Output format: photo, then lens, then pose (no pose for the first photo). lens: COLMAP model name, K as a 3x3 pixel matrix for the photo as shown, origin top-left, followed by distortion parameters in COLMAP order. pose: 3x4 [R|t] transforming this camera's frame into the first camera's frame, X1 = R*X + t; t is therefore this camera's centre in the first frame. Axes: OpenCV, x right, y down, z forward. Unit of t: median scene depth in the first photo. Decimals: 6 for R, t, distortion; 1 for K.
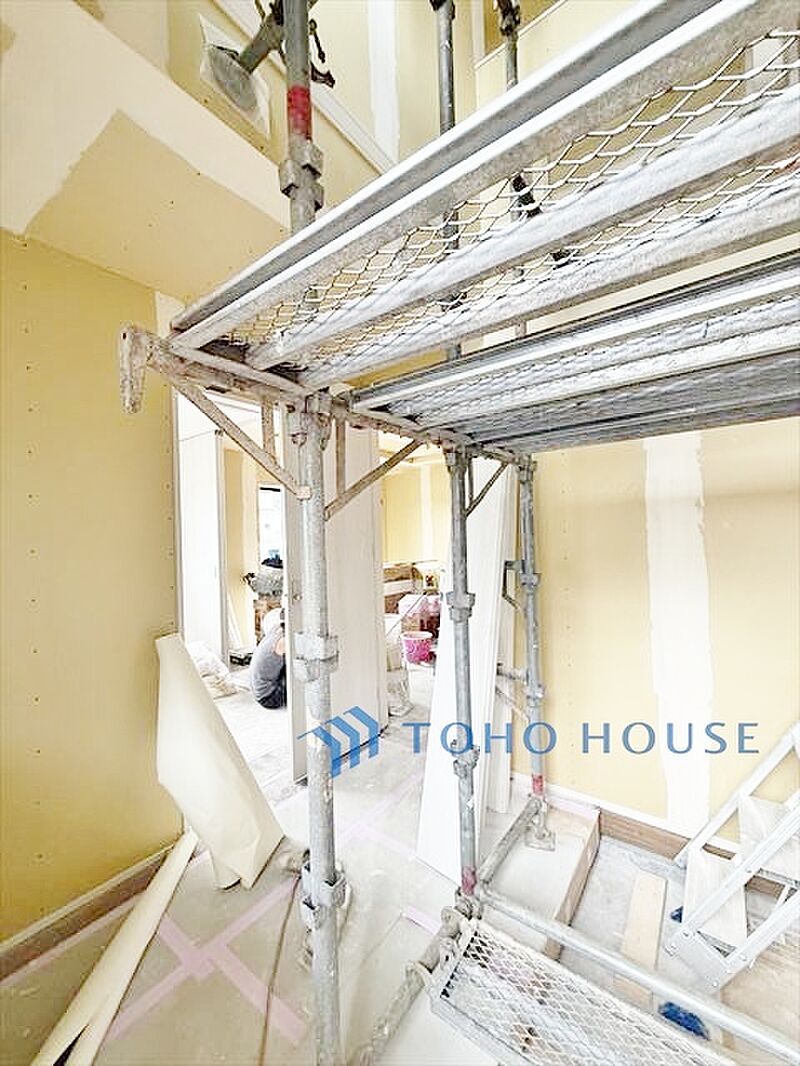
lens RADIAL K [[424.1, 0, 401.2], [0, 424.1, 532.0], [0, 0, 1]] dist [-0.000509, 0.000051]
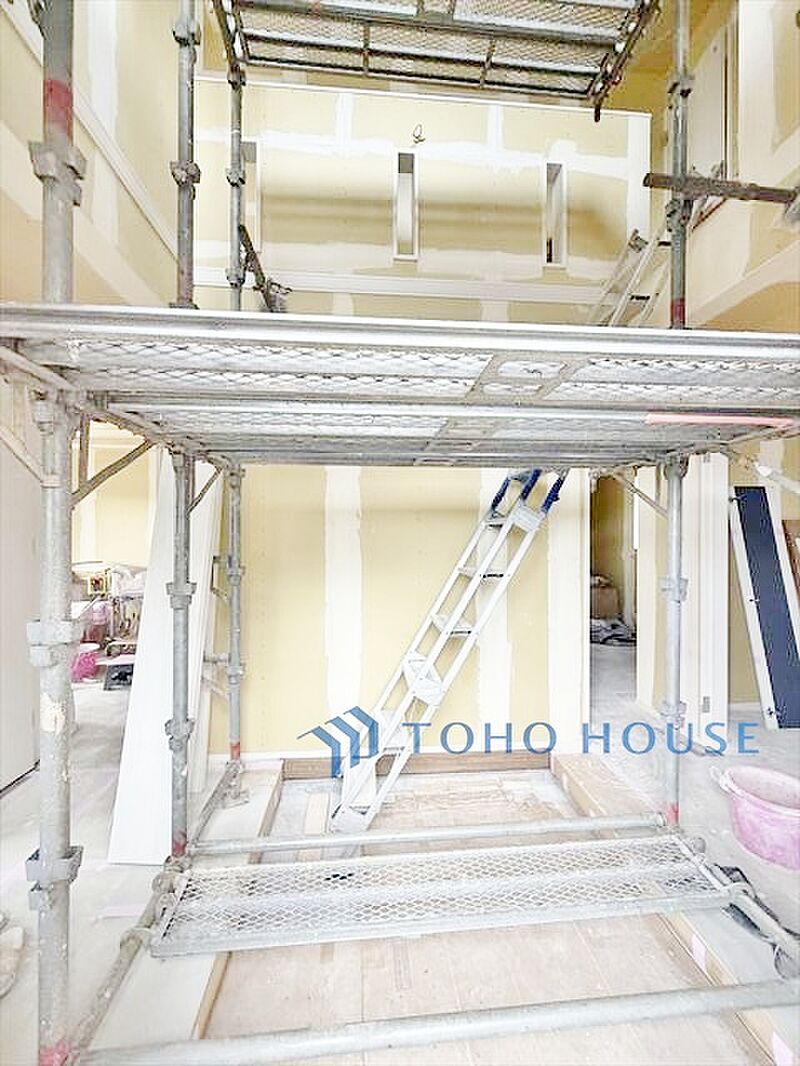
lens RADIAL K [[424.1, 0, 401.2], [0, 424.1, 532.0], [0, 0, 1]] dist [-0.000509, 0.000051]
pose [[0.744660, 0.034507, 0.666552, -0.173147], [-0.031486, 0.999367, -0.016560, 0.012675], [-0.666701, -0.008655, 0.745275, -0.196641]]
